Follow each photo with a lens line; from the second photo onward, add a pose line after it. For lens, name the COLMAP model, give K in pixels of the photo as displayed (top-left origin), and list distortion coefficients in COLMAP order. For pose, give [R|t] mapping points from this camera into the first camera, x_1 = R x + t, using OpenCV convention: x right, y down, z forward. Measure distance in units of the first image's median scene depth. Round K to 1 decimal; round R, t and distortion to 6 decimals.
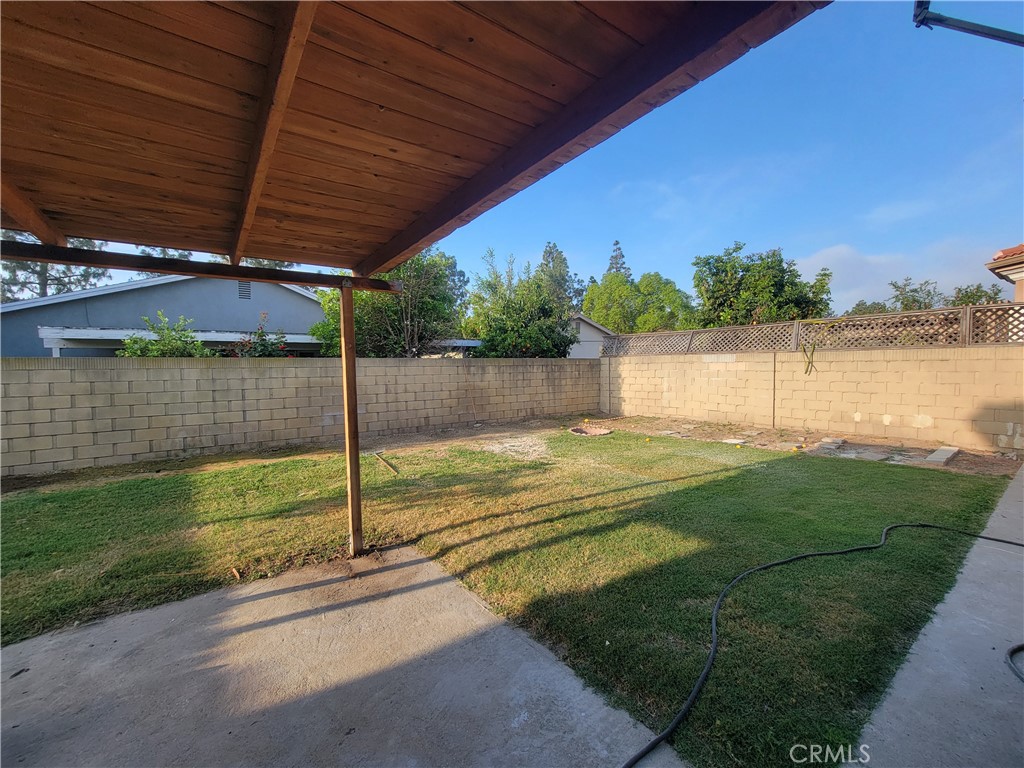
lens RADIAL K [[419.4, 0, 511.4], [0, 419.4, 381.8], [0, 0, 1]] dist [-0.006838, 0.002382]
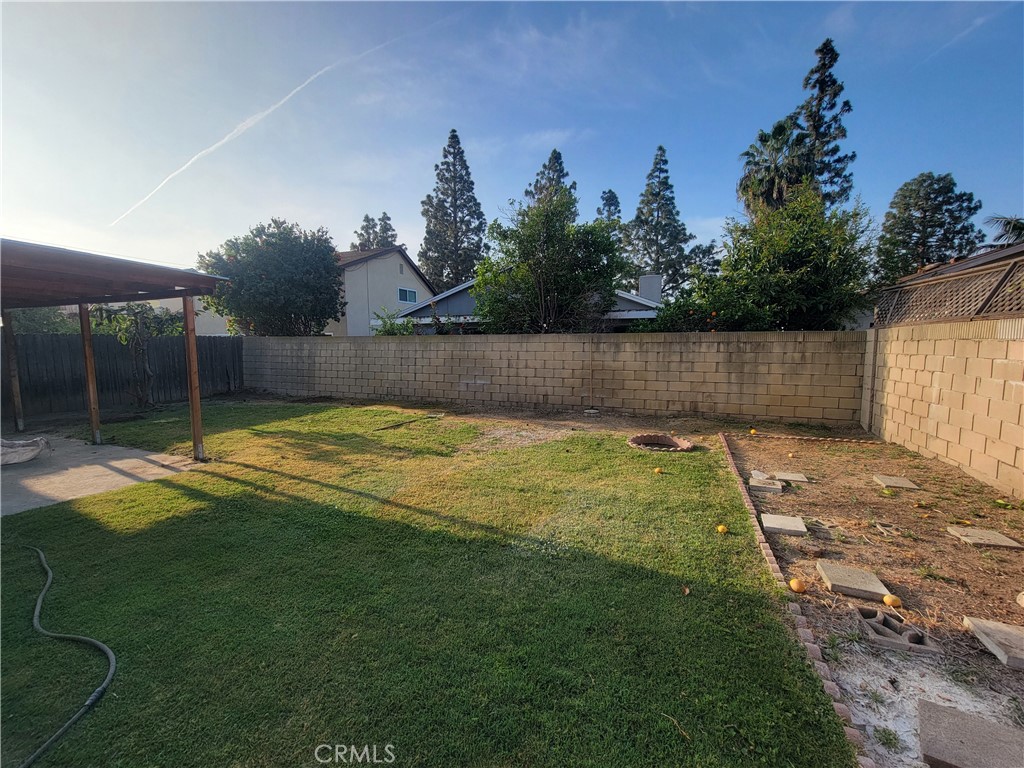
lens RADIAL K [[419.4, 0, 513.0], [0, 419.4, 387.4], [0, 0, 1]] dist [-0.006838, 0.002382]
pose [[0.529136, 0.099221, -0.842716, 0.580466], [-0.034766, 0.994841, 0.095303, -0.023397], [0.847825, -0.021130, 0.529855, 0.422295]]
